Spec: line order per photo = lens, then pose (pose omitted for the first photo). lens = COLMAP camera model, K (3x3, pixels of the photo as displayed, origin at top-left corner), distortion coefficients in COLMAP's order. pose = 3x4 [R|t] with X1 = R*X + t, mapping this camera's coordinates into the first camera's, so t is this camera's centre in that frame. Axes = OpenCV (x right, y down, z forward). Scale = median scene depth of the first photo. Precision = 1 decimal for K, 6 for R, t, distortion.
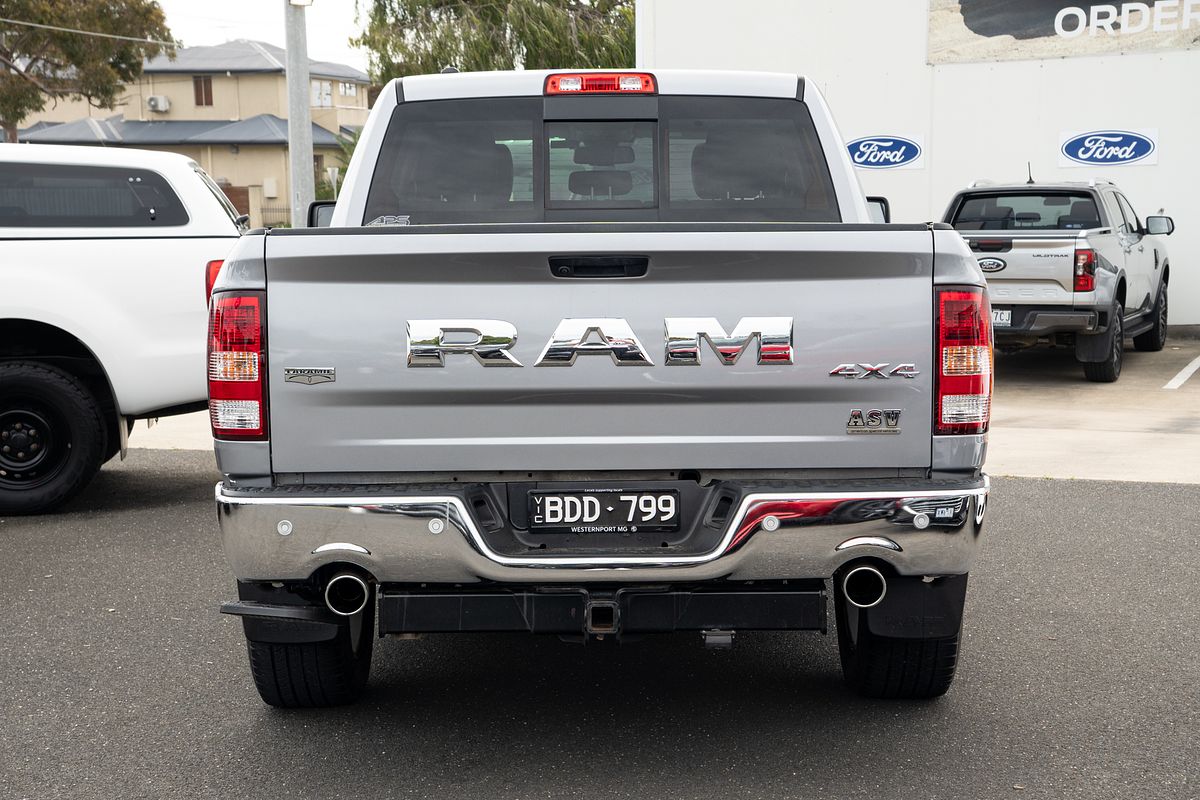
lens RADIAL K [[2091.2, 0, 600.0], [0, 2091.2, 400.0], [0, 0, 1]] dist [0.425121, 0.135320]
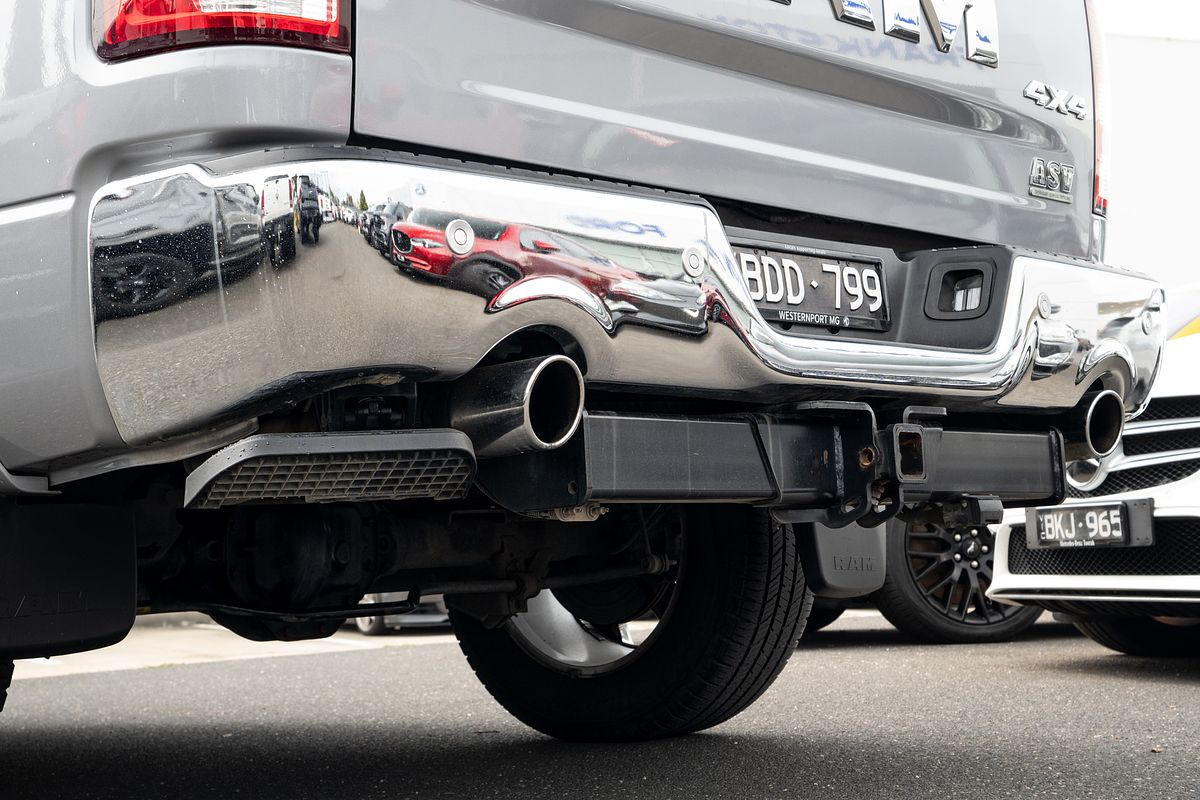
lens RADIAL K [[2091.2, 0, 600.0], [0, 2091.2, 400.0], [0, 0, 1]] dist [0.425121, 0.135320]
pose [[0.657620, 0.039874, 0.752294, -0.433151], [0.103702, 0.984301, -0.142822, 0.150727], [-0.746178, 0.171937, 0.643161, 0.674568]]
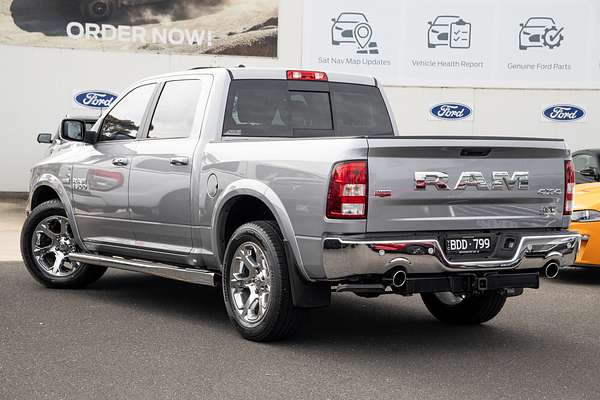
lens RADIAL K [[1280.4, 0, 323.6], [0, 1280.4, 201.4], [0, 0, 1]] dist [0.485052, 2.616178]
pose [[0.838311, -0.003749, 0.545179, -1.006884], [0.023152, 0.999319, -0.028729, 0.039415], [-0.544700, 0.036706, 0.837827, -0.254258]]
